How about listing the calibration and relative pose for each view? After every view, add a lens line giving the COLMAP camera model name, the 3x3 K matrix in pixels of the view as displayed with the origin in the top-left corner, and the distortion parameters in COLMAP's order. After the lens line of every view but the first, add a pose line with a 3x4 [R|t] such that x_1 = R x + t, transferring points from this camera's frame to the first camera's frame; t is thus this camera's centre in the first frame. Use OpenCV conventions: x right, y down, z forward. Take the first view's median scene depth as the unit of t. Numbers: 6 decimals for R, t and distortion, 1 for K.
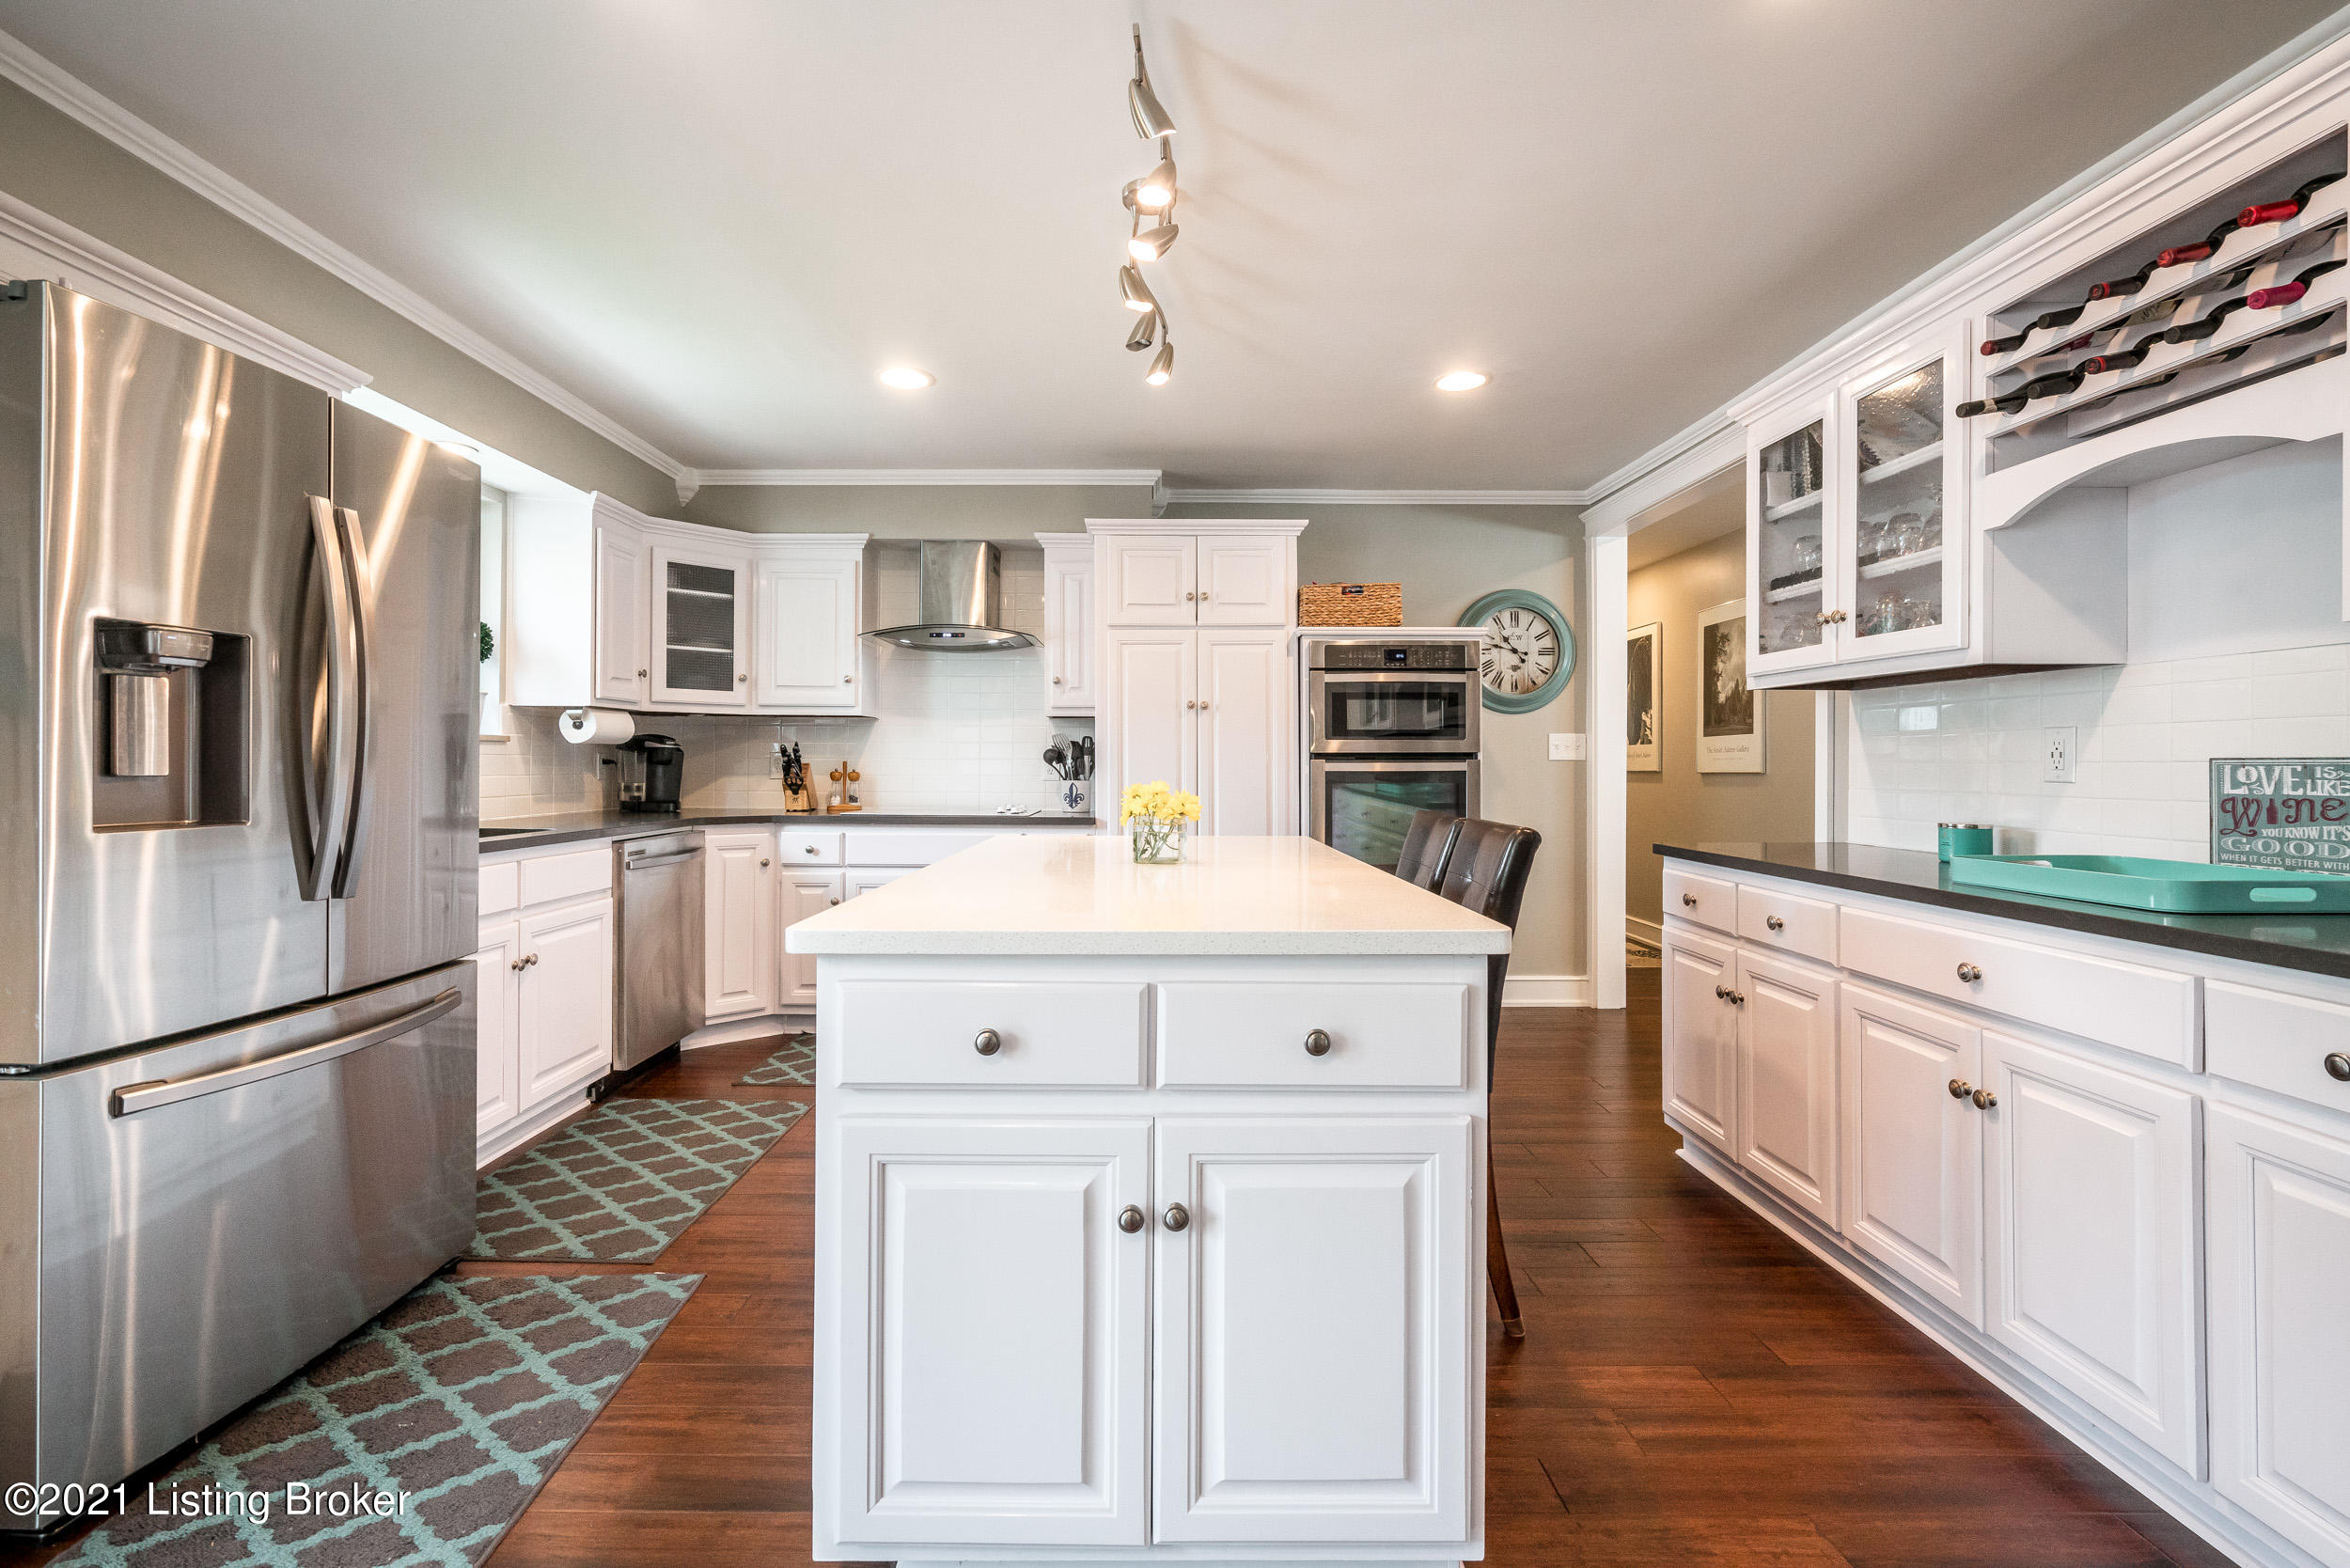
lens RADIAL K [[1077.5, 0, 1120.8], [0, 1077.5, 750.7], [0, 0, 1]] dist [-0.008988, 0.002381]
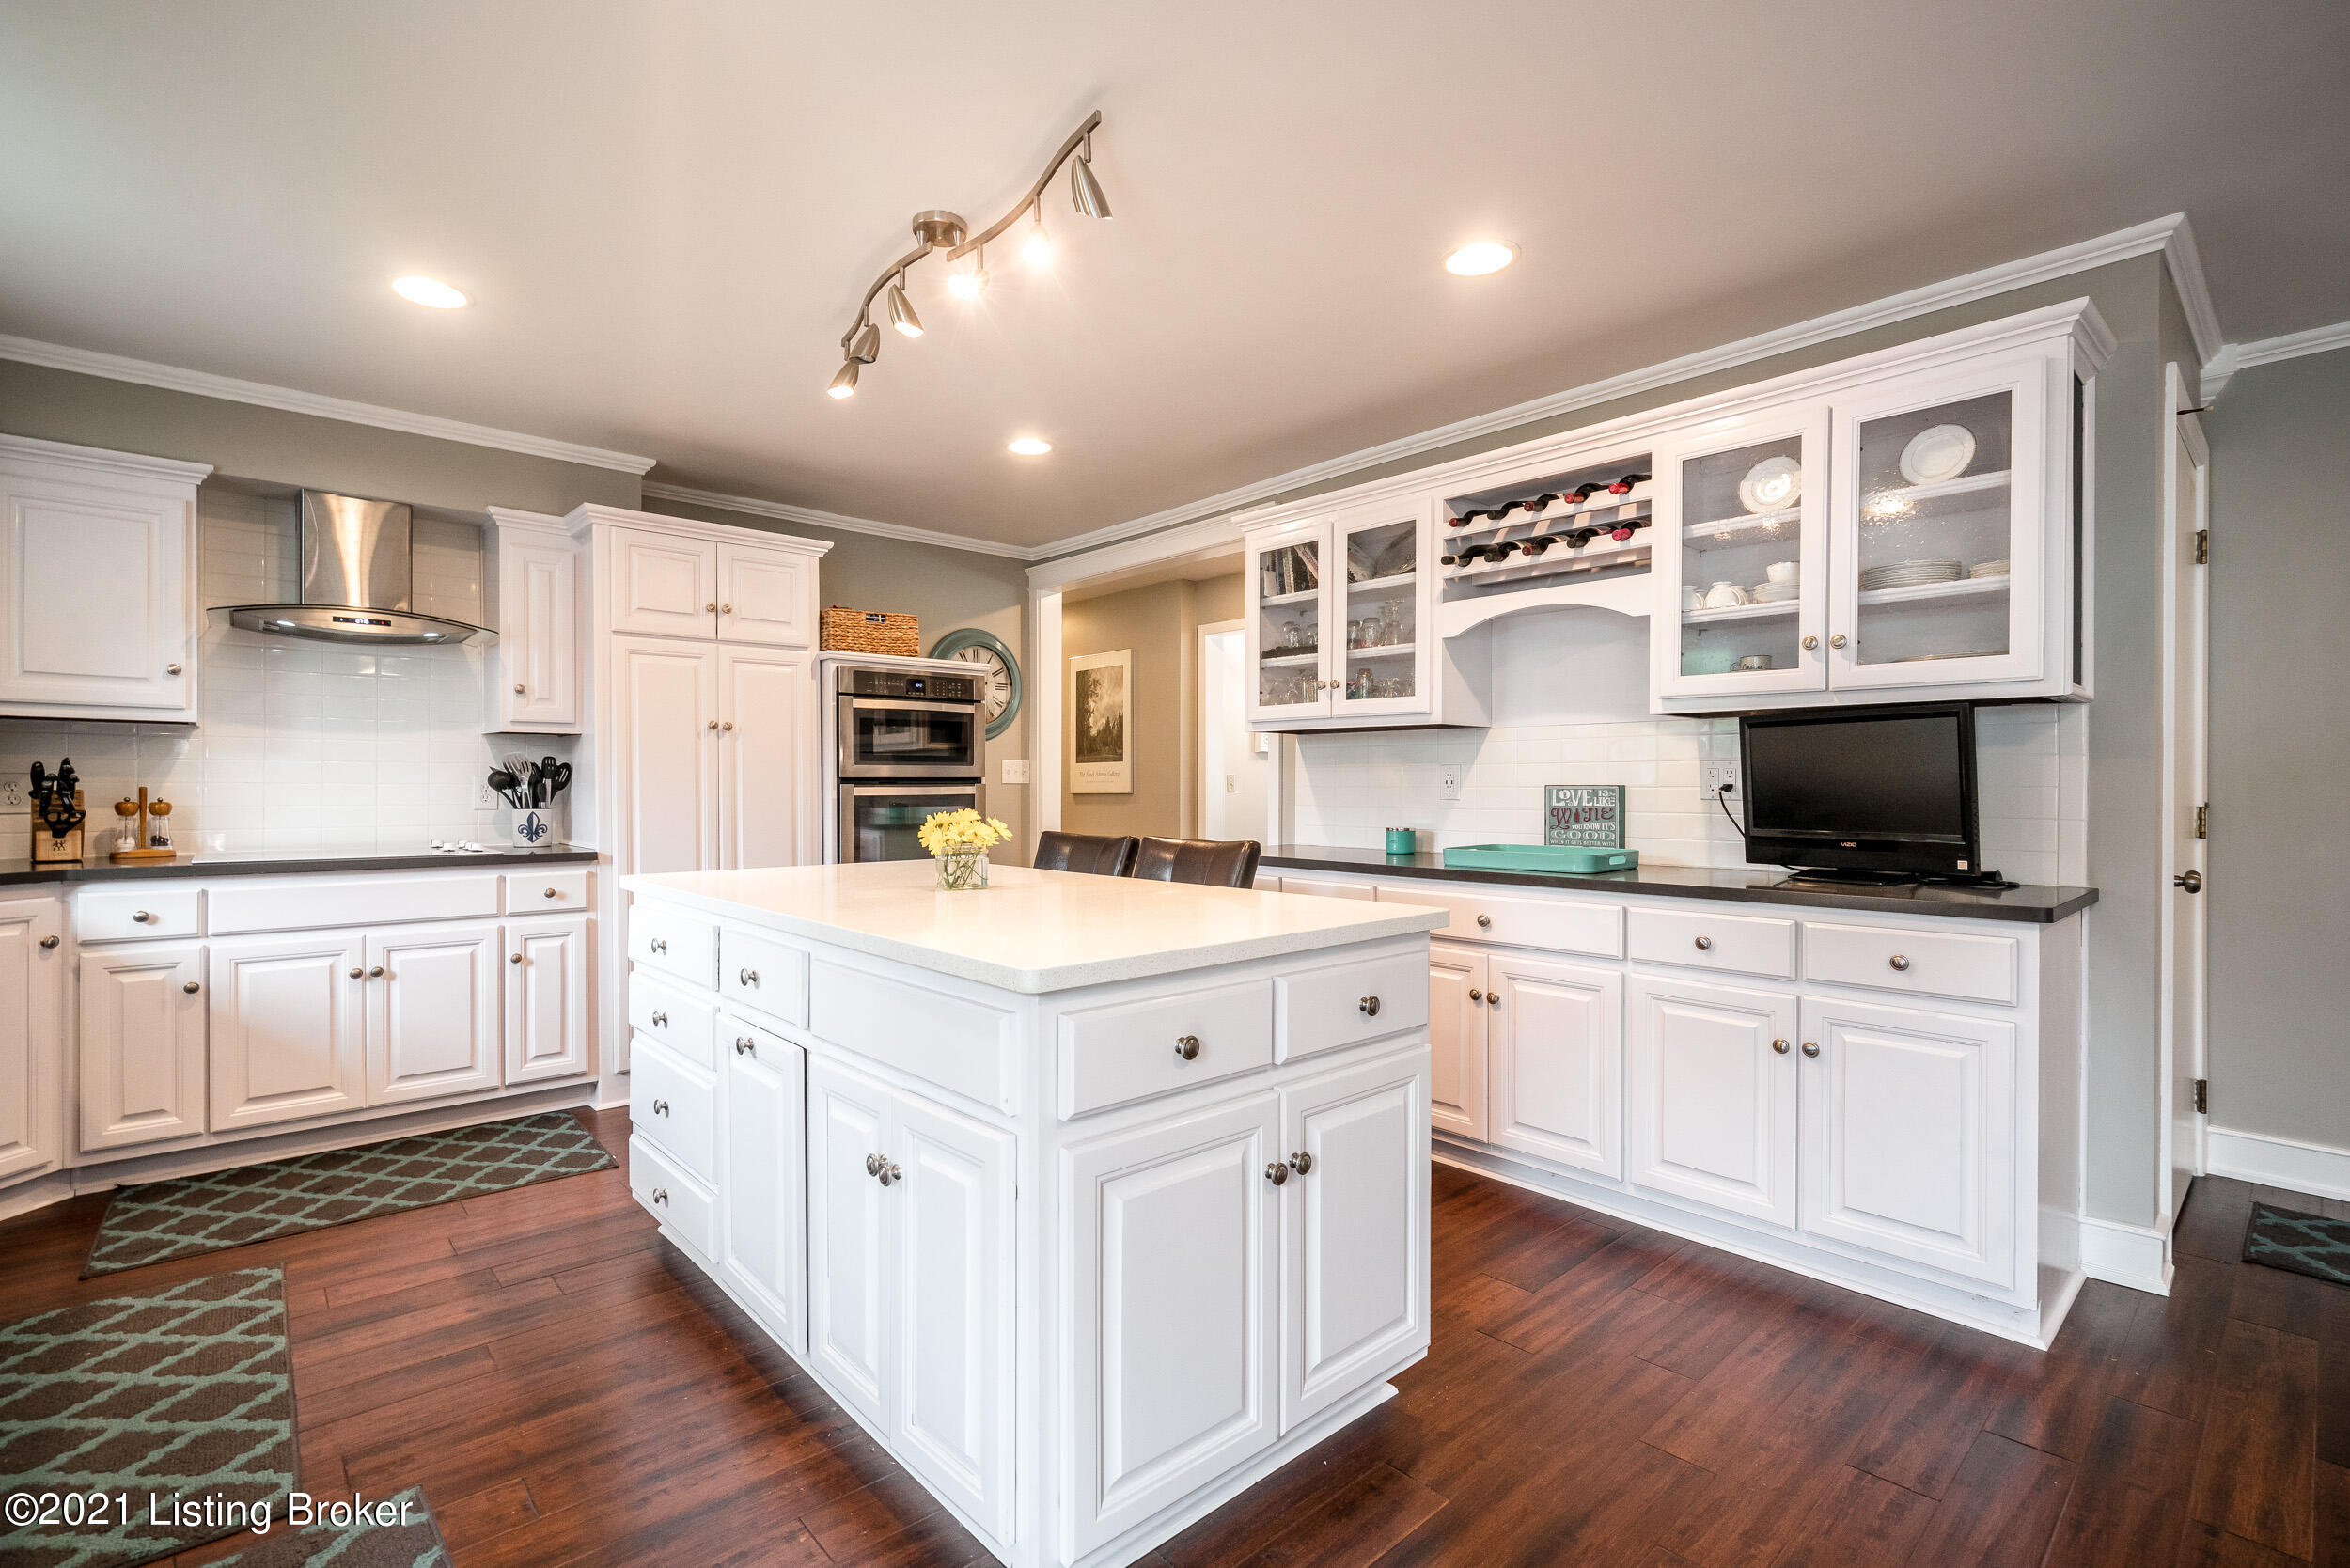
lens RADIAL K [[1077.5, 0, 1159.1], [0, 1077.5, 779.6], [0, 0, 1]] dist [-0.008988, 0.002381]
pose [[0.739420, 0.000323, 0.673245, -0.272216], [-0.006294, 0.999960, 0.006433, -0.004105], [-0.673215, -0.008994, 0.739392, 0.061122]]
